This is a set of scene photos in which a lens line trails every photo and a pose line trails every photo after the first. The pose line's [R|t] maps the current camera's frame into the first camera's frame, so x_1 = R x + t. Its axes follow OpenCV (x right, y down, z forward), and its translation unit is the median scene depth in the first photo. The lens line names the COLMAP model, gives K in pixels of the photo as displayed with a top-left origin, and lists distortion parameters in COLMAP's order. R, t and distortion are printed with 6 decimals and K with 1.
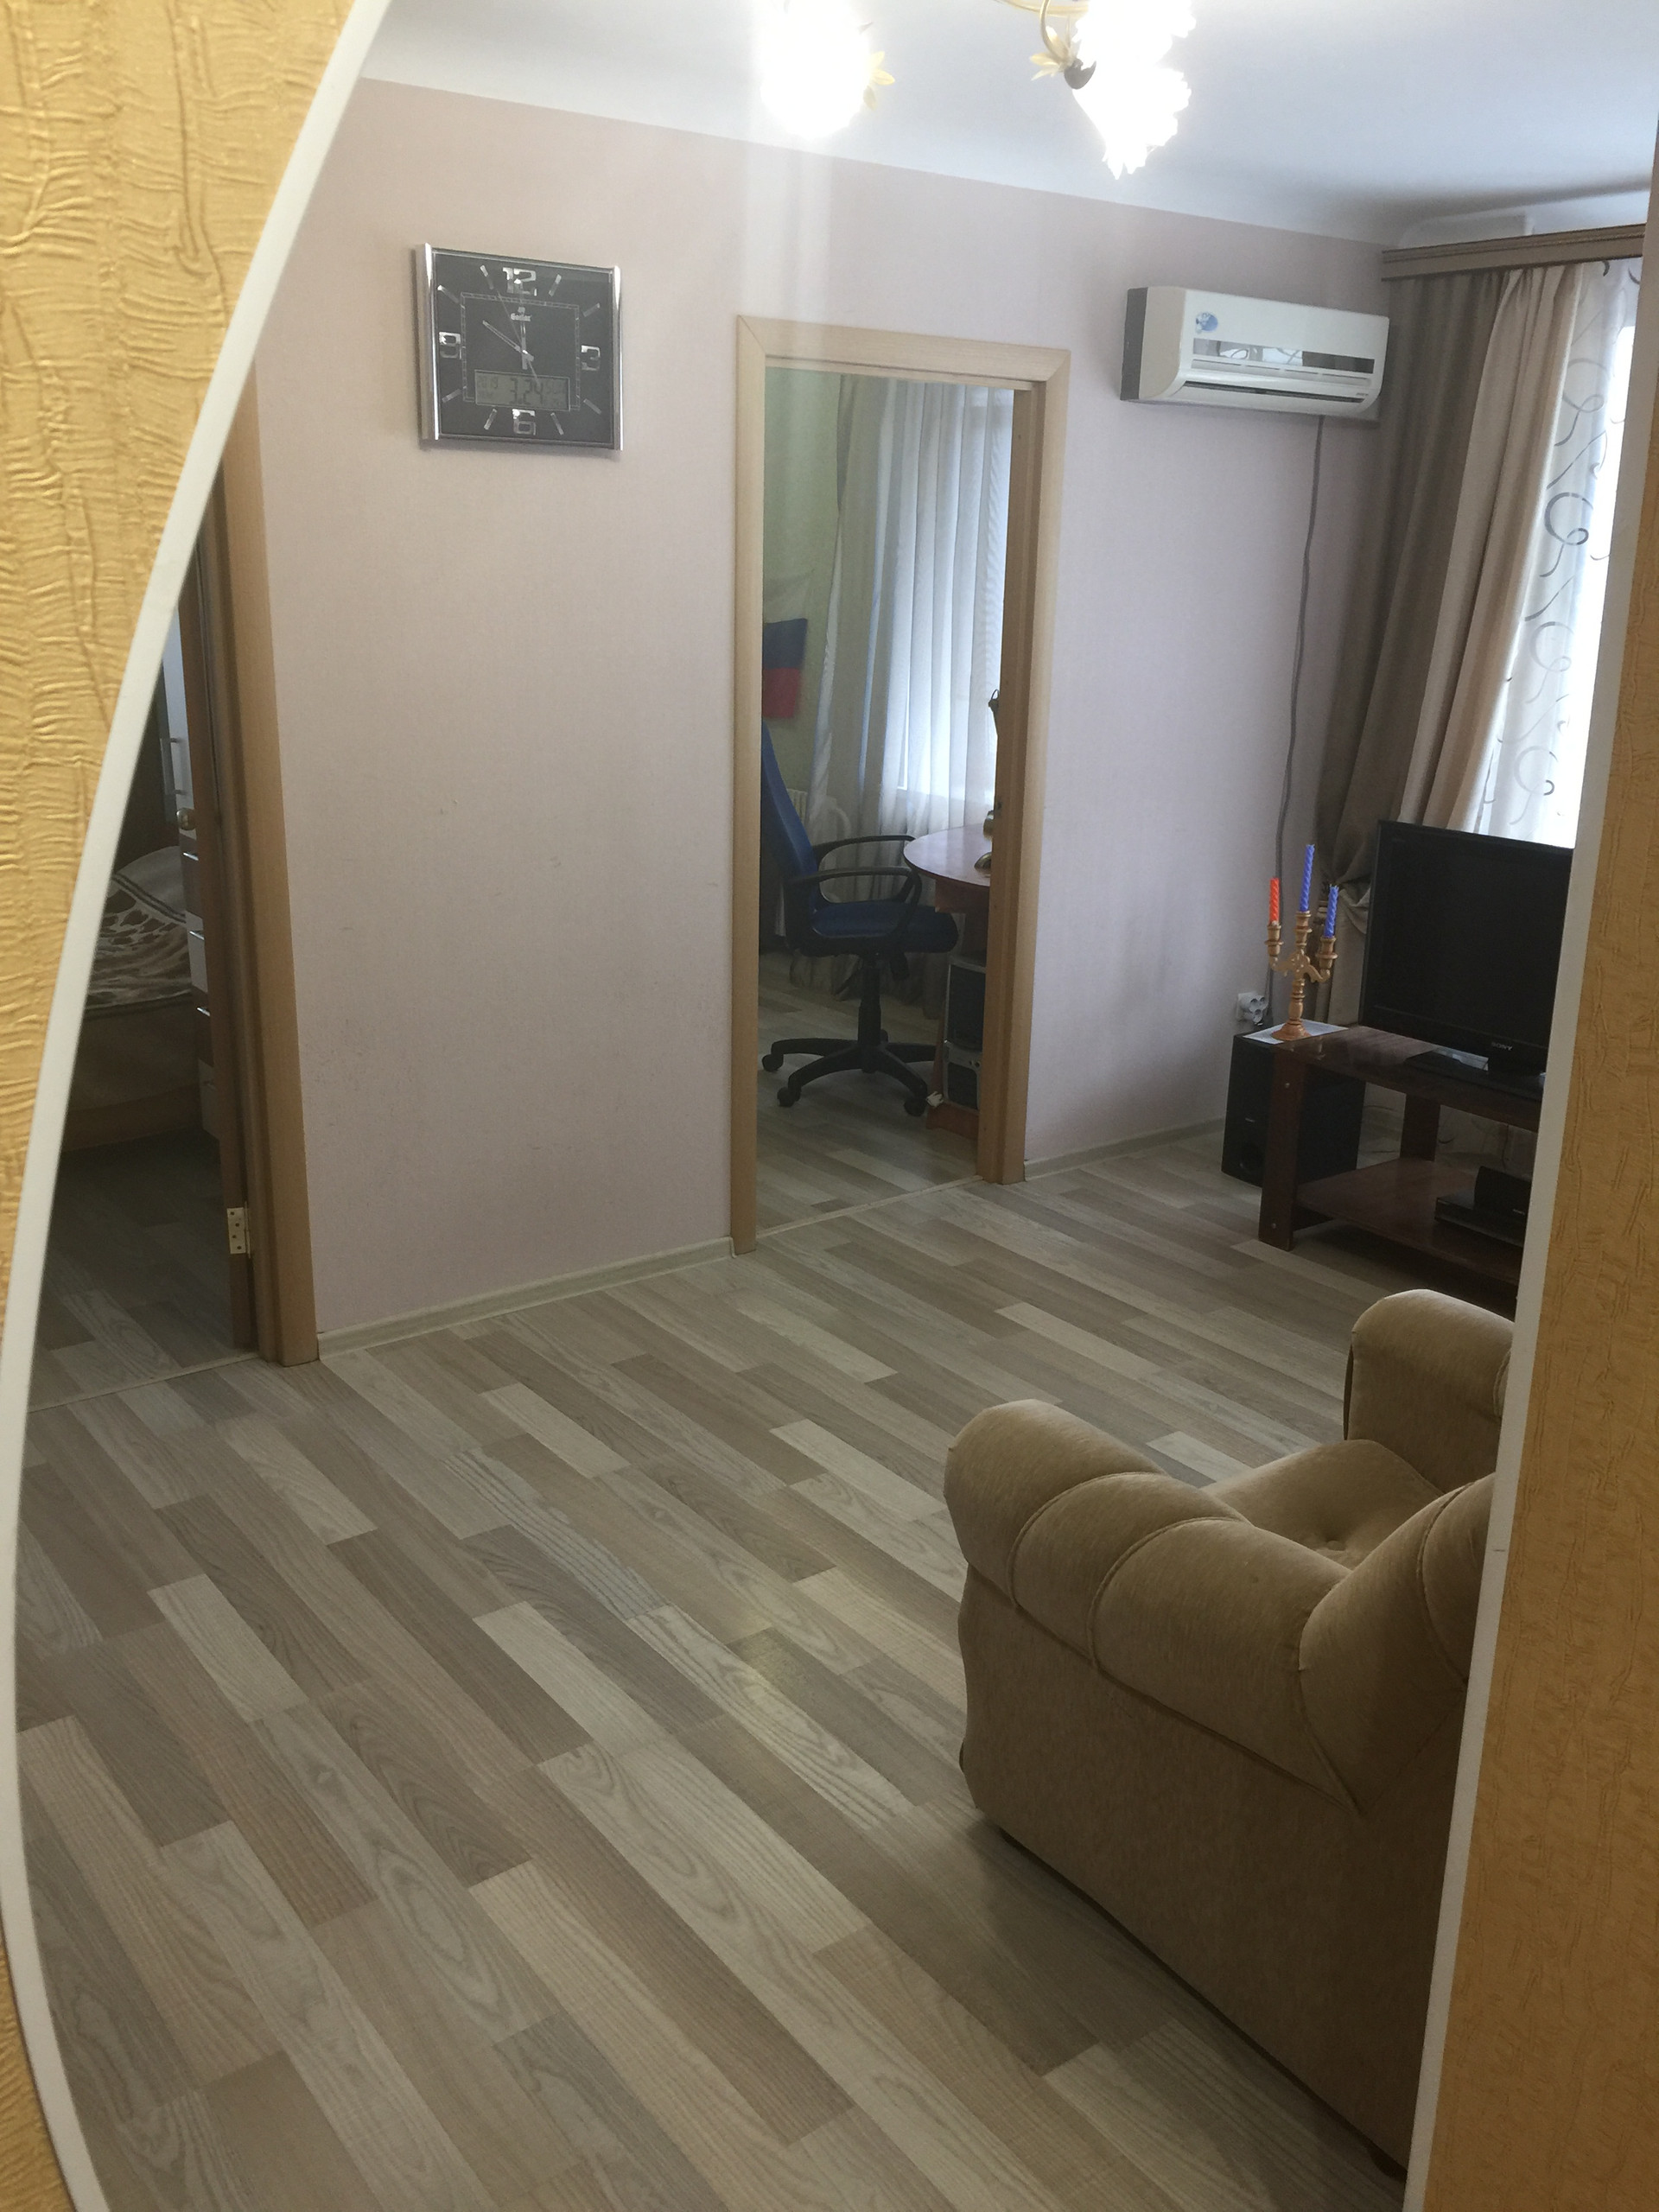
lens RADIAL K [[1878.7, 0, 829.5], [0, 1878.7, 1106.0], [0, 0, 1]] dist [0.081383, -0.082376]
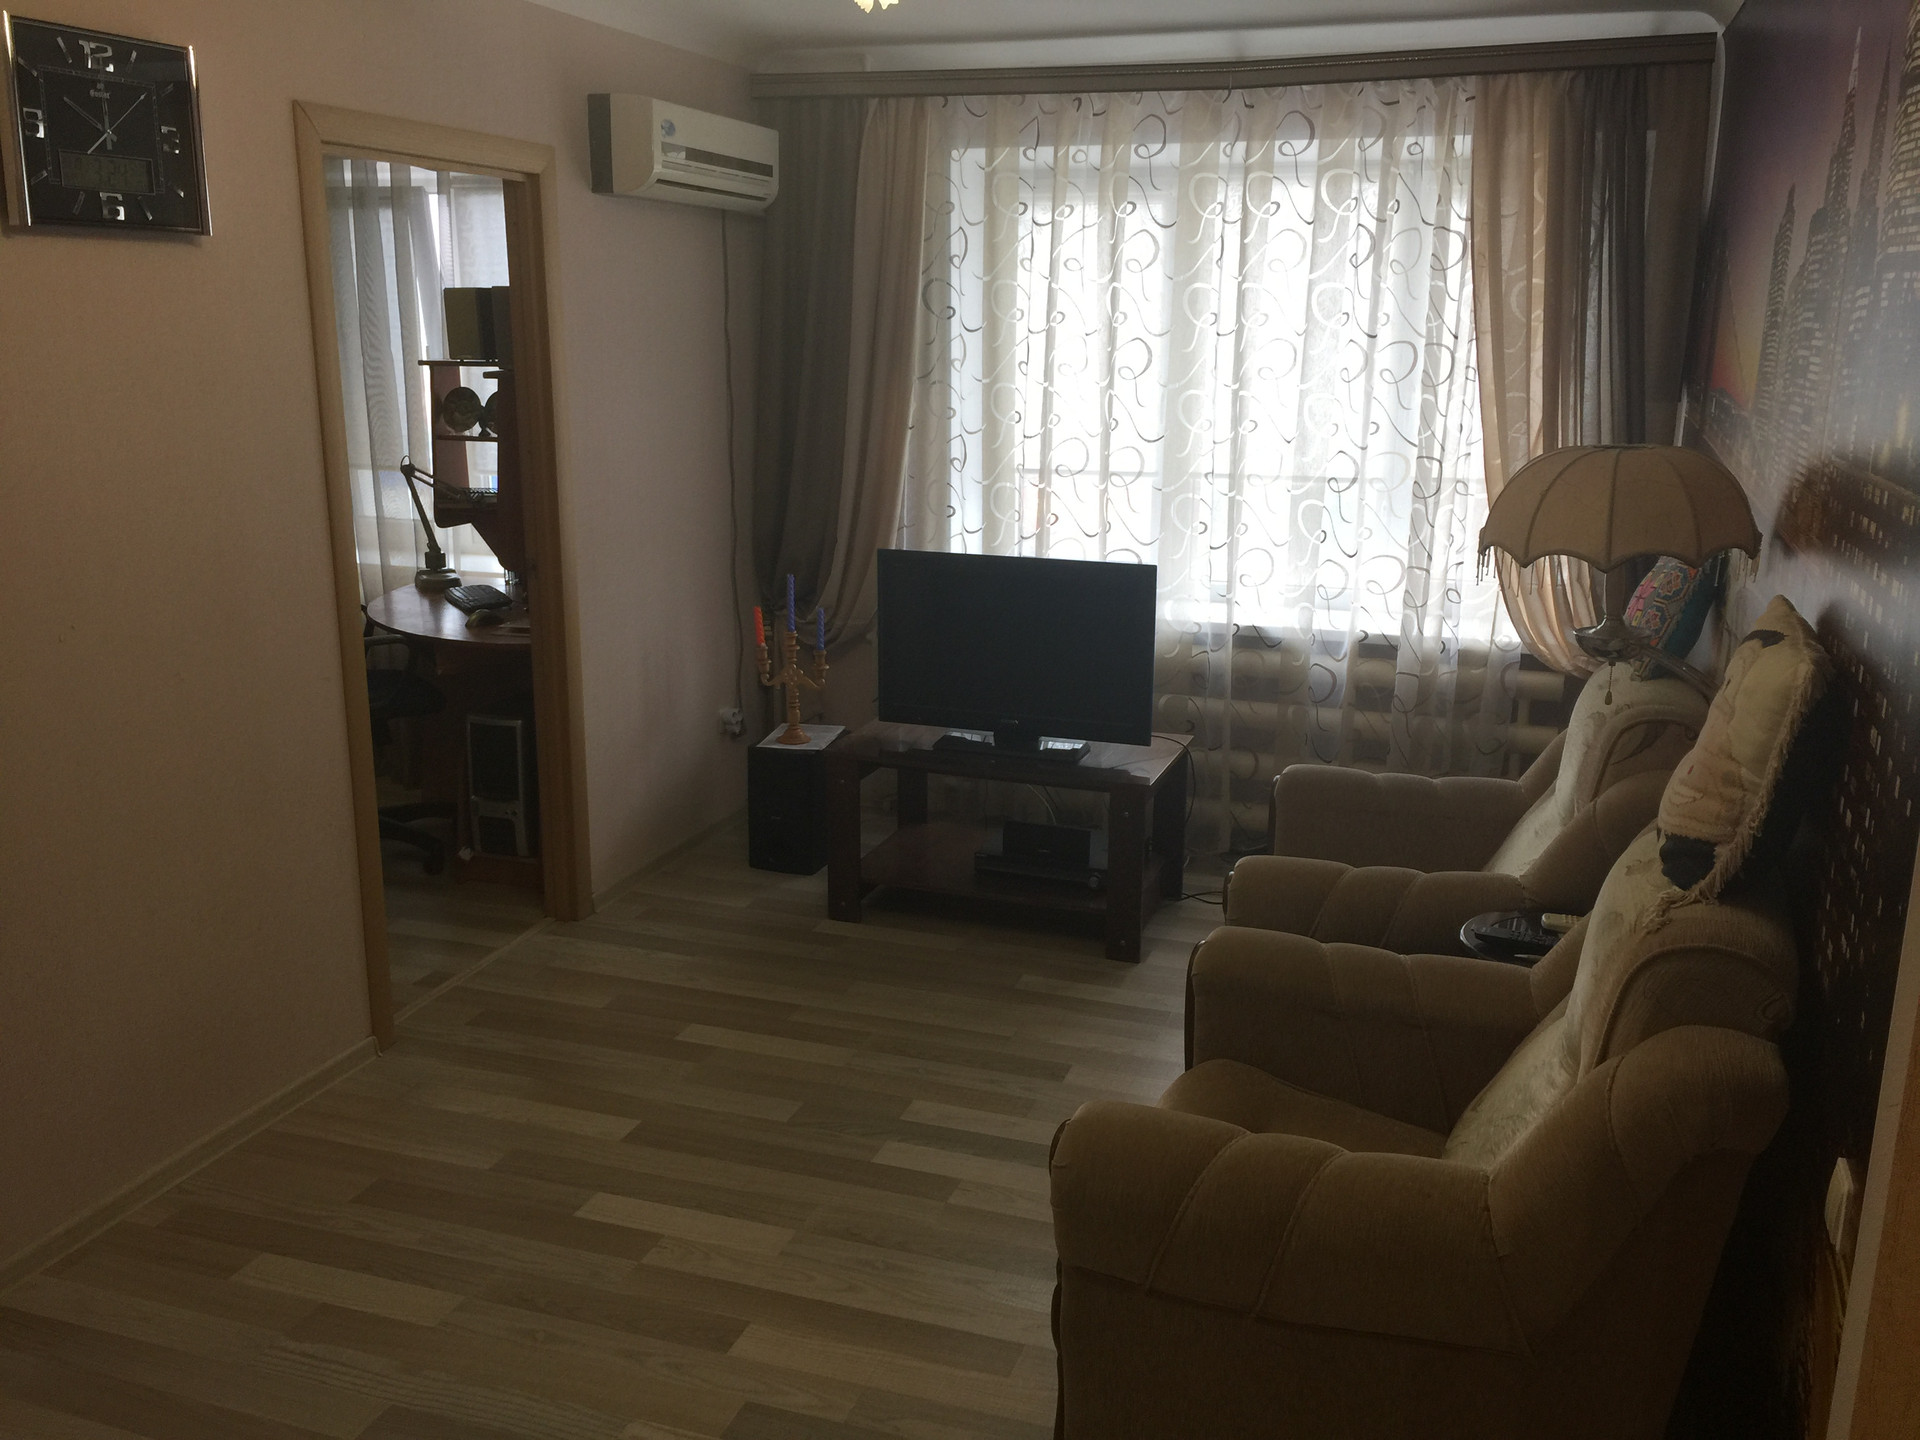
lens RADIAL K [[1639.4, 0, 960.0], [0, 1639.4, 720.0], [0, 0, 1]] dist [0.071368, -0.095693]
pose [[0.830299, -0.150648, 0.536571, -0.233333], [0.172698, 0.984931, 0.009293, -0.045558], [-0.529885, 0.084949, 0.843804, 0.111776]]
